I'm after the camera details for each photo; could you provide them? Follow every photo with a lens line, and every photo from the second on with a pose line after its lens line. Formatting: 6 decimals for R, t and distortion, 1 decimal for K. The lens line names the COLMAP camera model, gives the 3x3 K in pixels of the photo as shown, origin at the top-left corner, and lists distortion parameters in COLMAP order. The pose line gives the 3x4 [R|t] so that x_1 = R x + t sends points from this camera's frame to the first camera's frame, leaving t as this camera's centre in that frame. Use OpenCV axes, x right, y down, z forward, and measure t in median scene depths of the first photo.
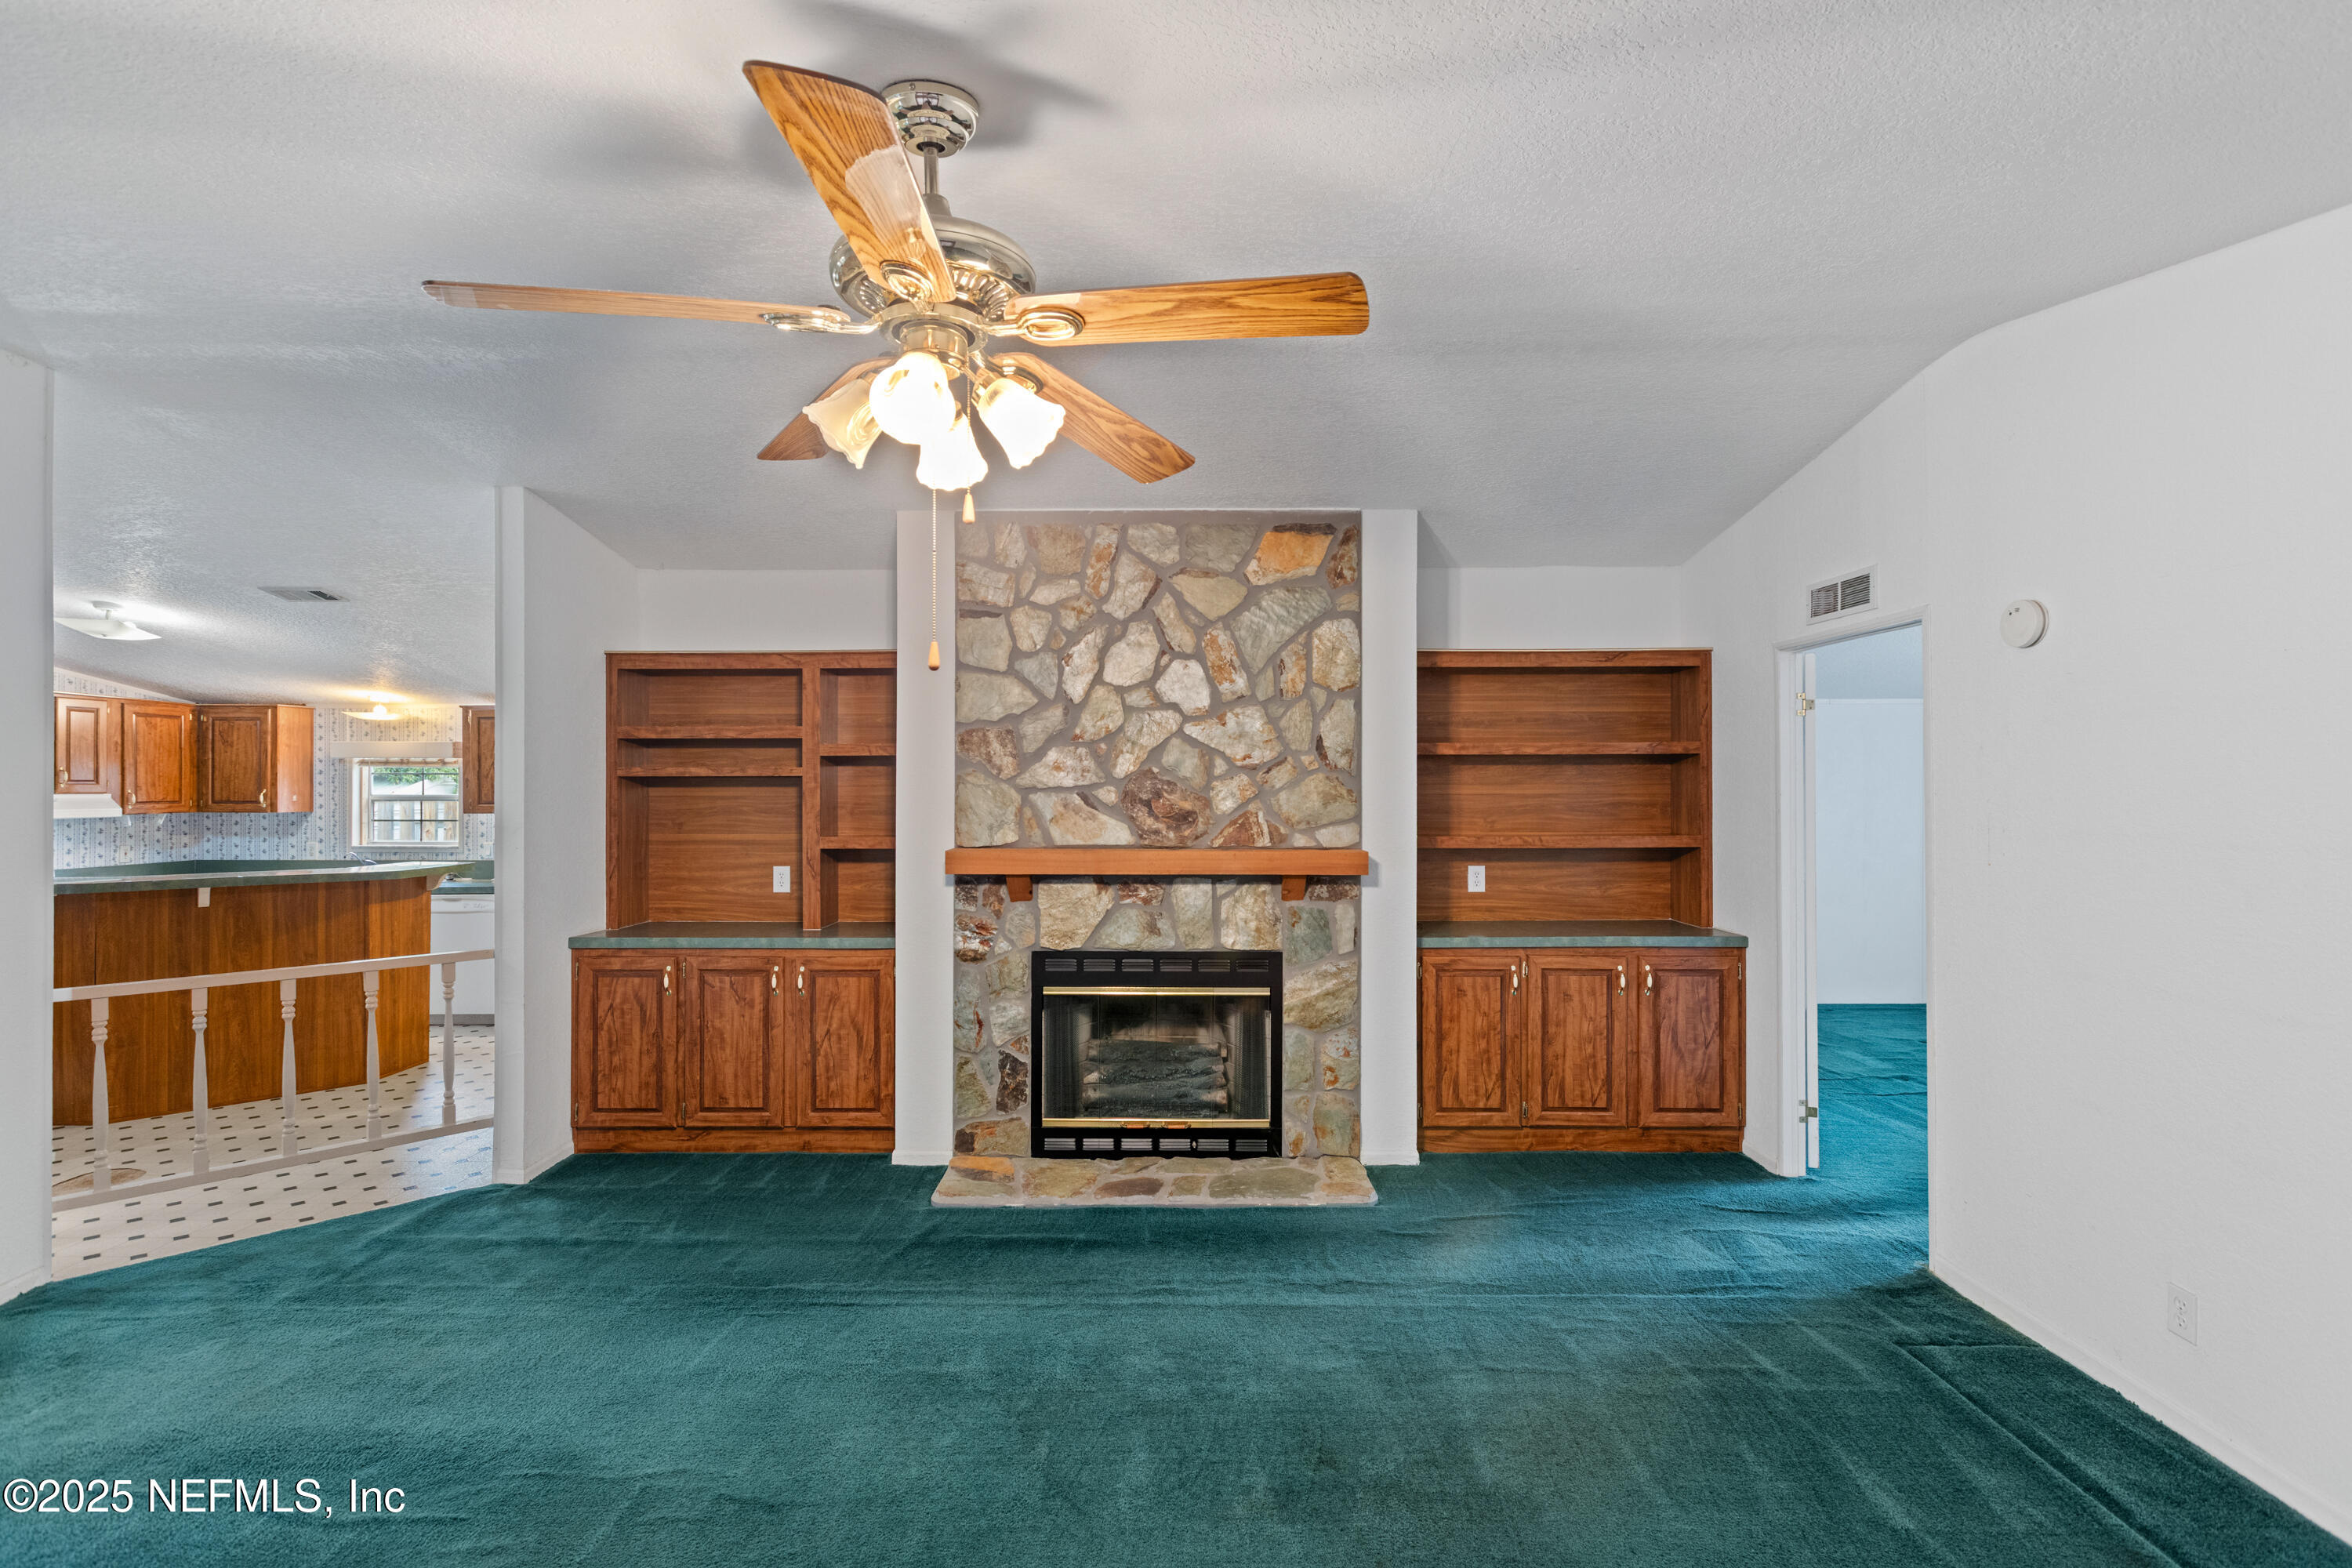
lens RADIAL K [[1082.9, 0, 1176.7], [0, 1082.9, 786.3], [0, 0, 1]] dist [-0.001275, 0.000151]
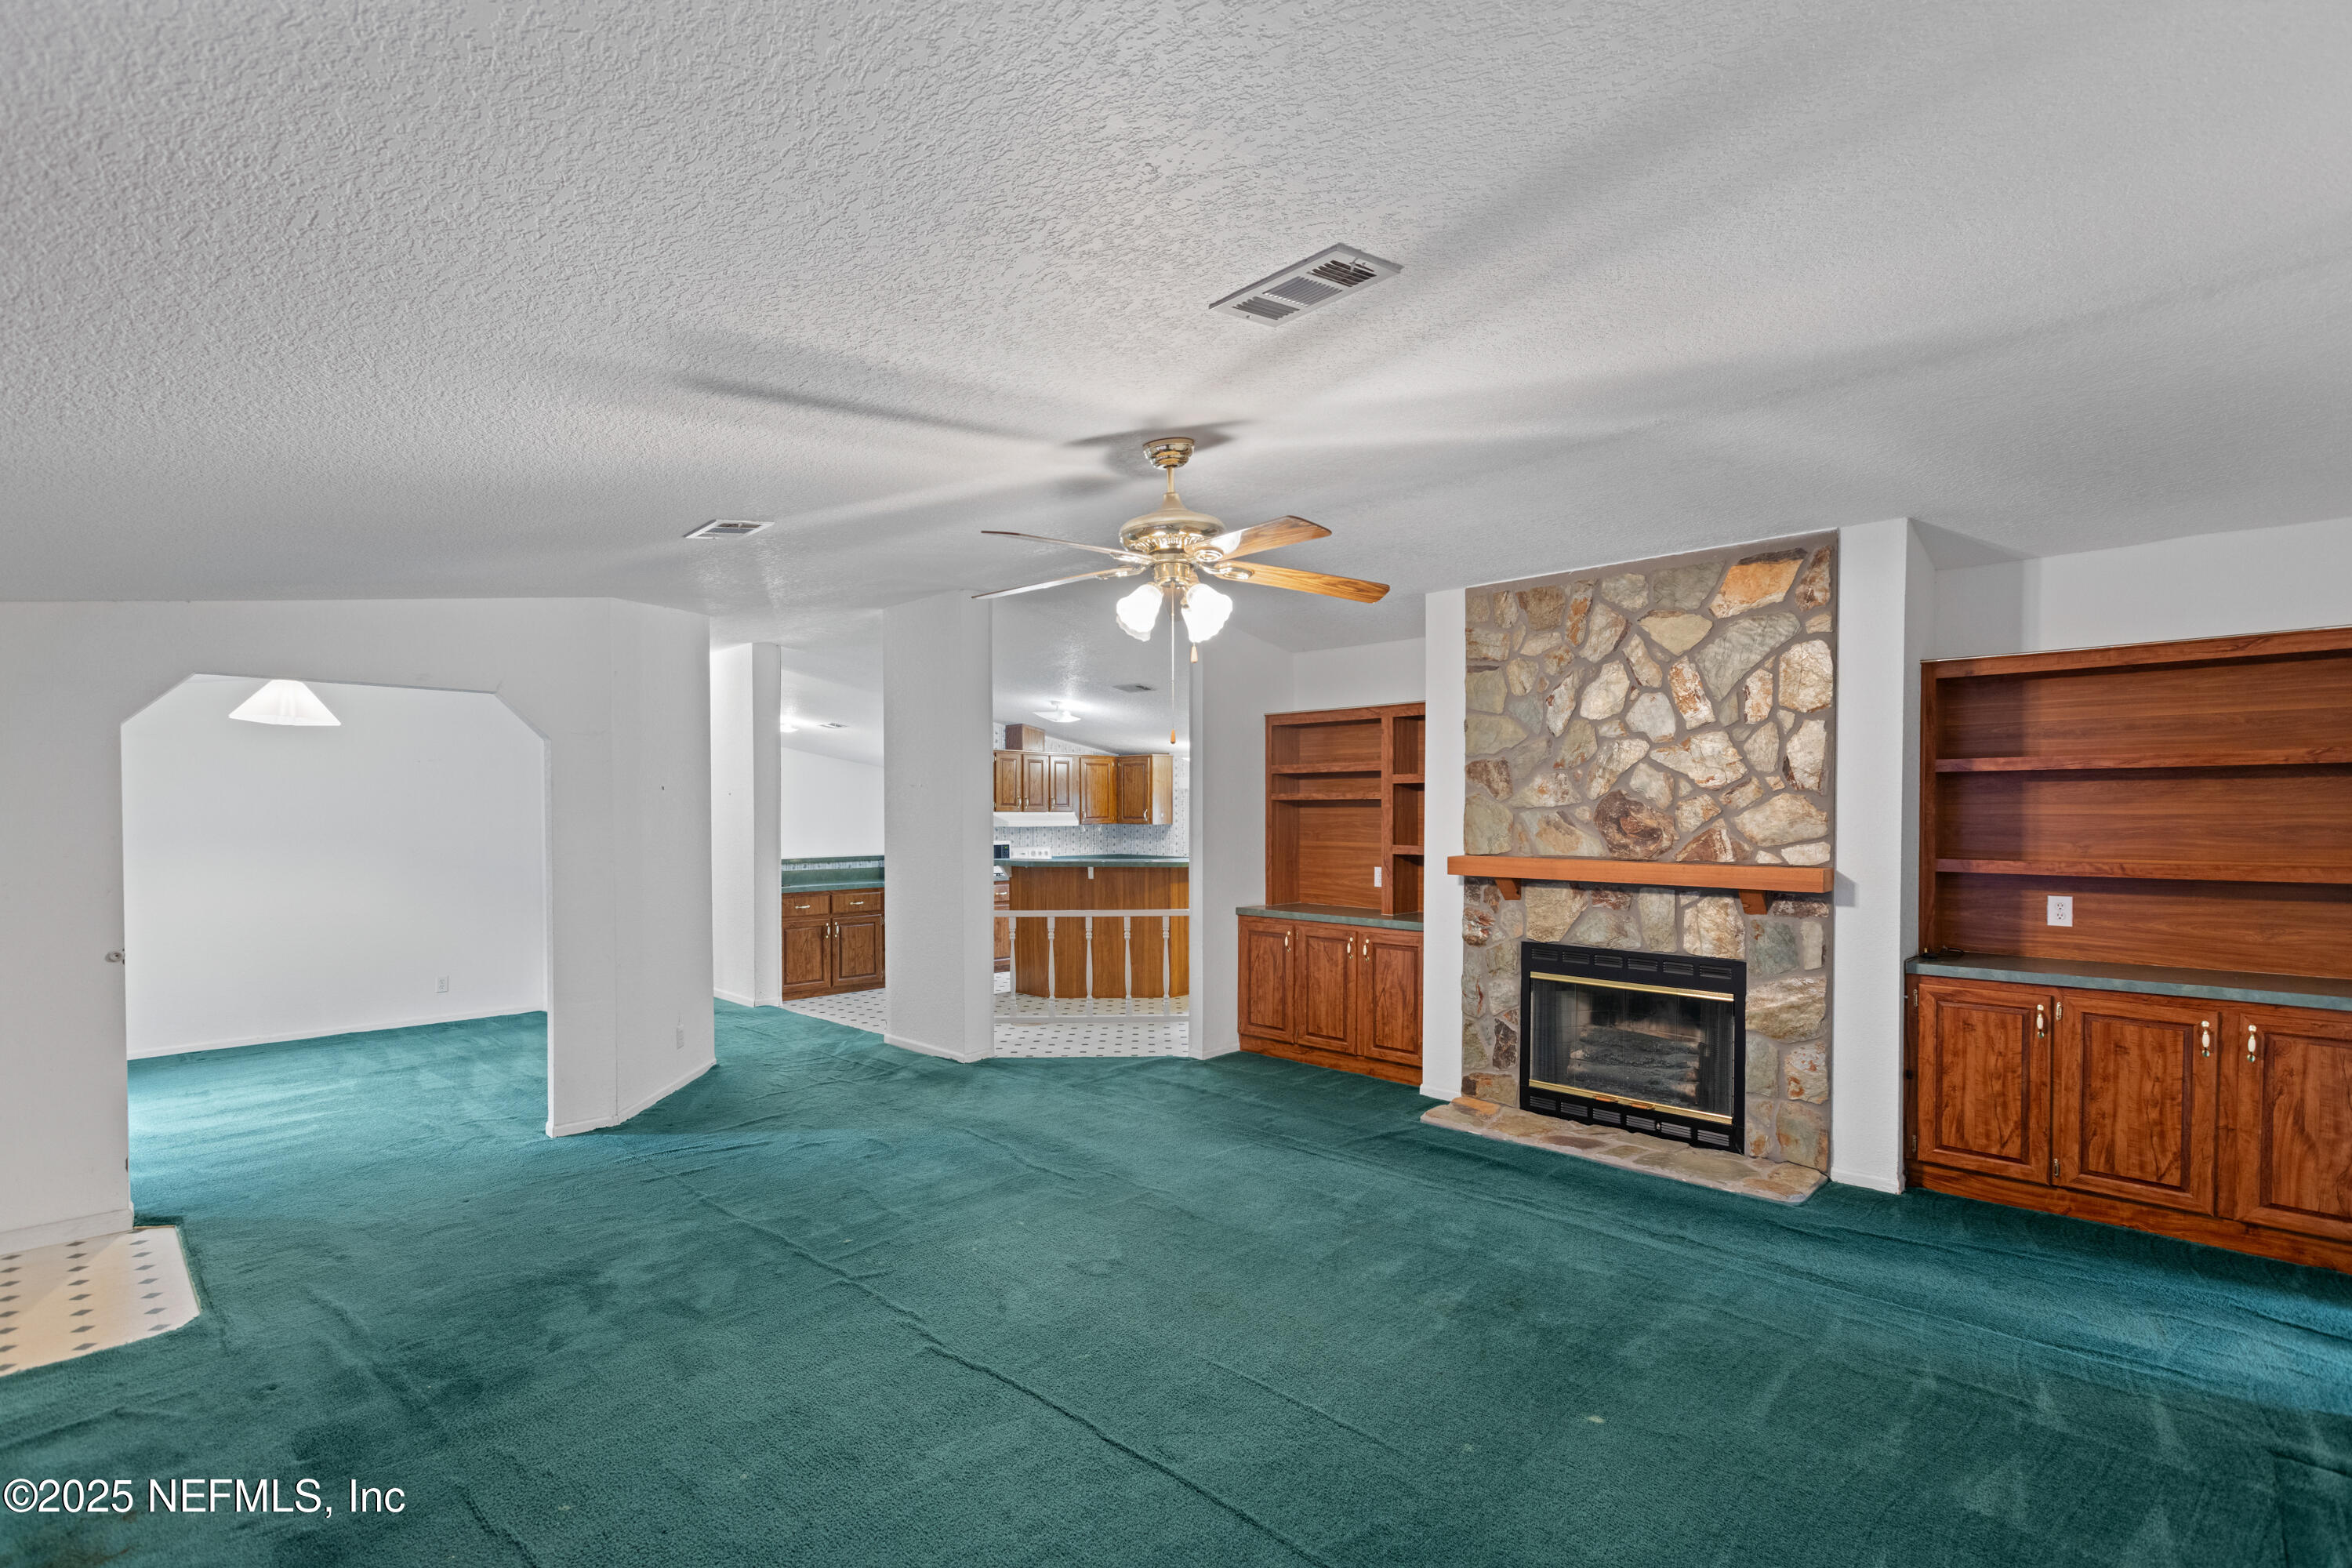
lens RADIAL K [[1082.9, 0, 1189.4], [0, 1082.9, 832.7], [0, 0, 1]] dist [-0.001275, 0.000151]
pose [[0.727433, 0.014701, -0.686021, 0.411982], [0.001528, 0.999733, 0.023043, 0.000892], [0.686177, -0.017810, 0.727216, -0.136679]]
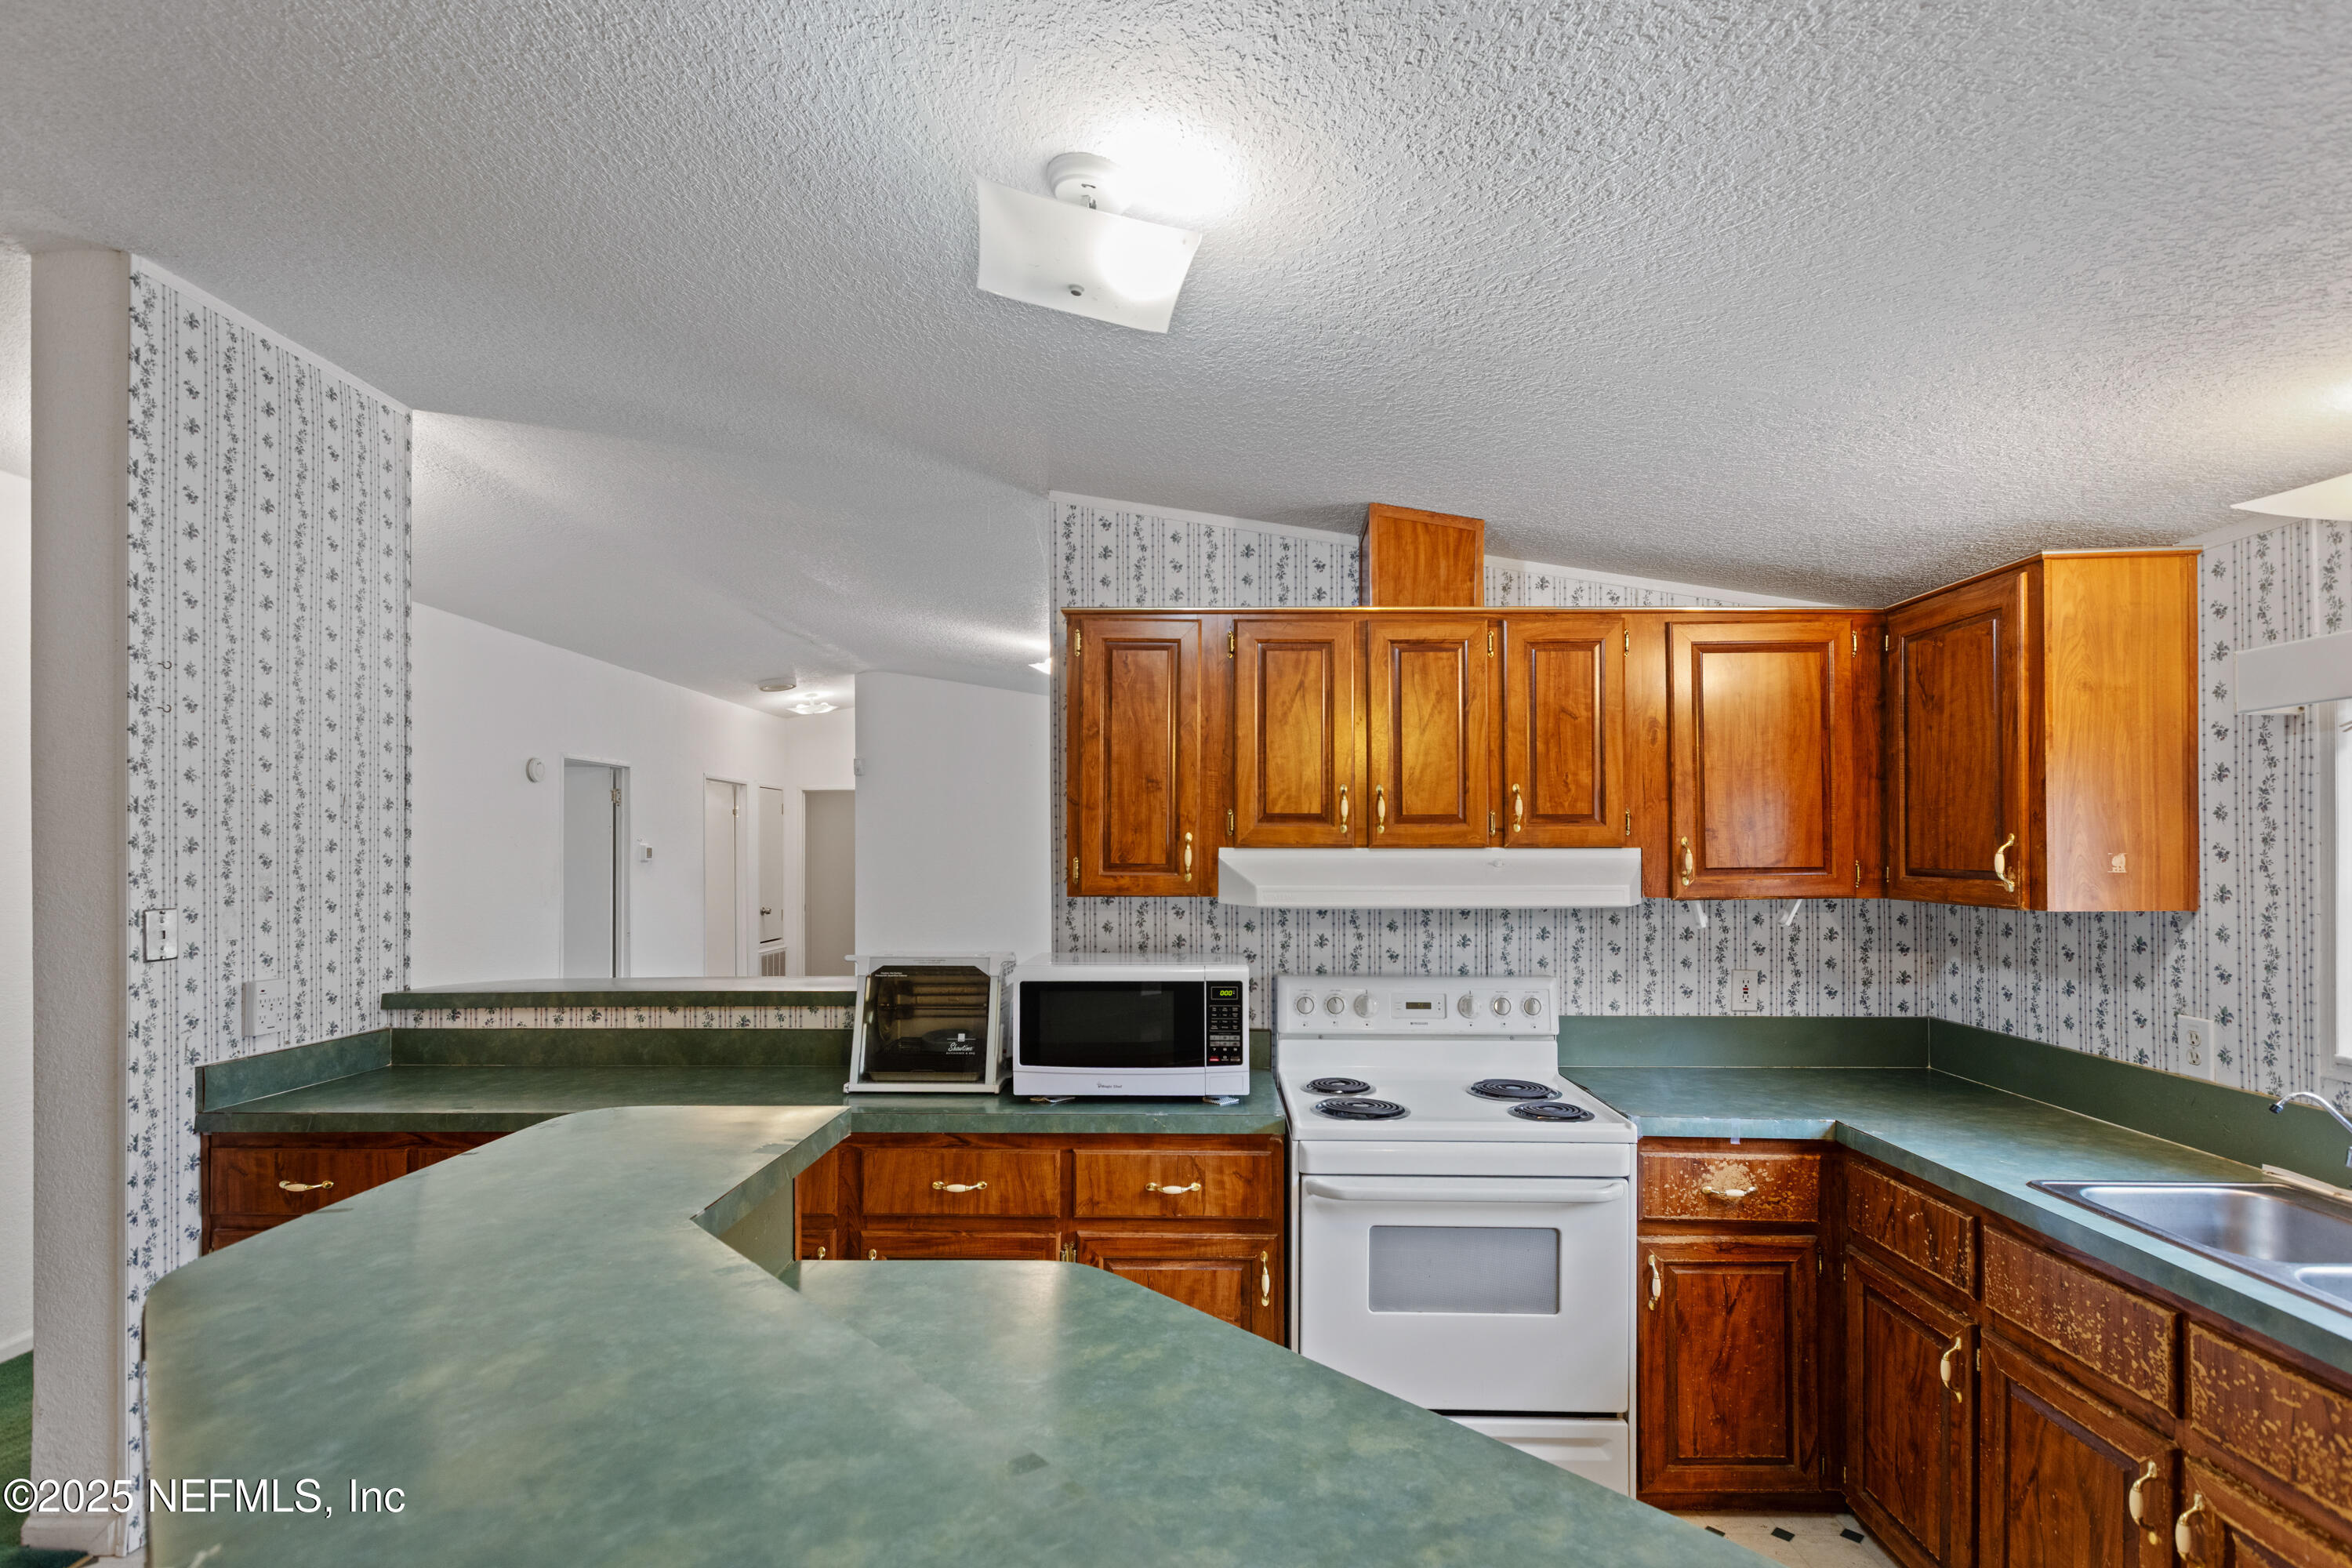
lens RADIAL K [[1082.9, 0, 1203.5], [0, 1082.9, 843.3], [0, 0, 1]] dist [-0.001275, 0.000151]
pose [[-0.048102, -0.003909, -0.998835, -0.796951], [0.007387, 0.999964, -0.004269, 0.007421], [0.998815, -0.007584, -0.048072, 1.199655]]
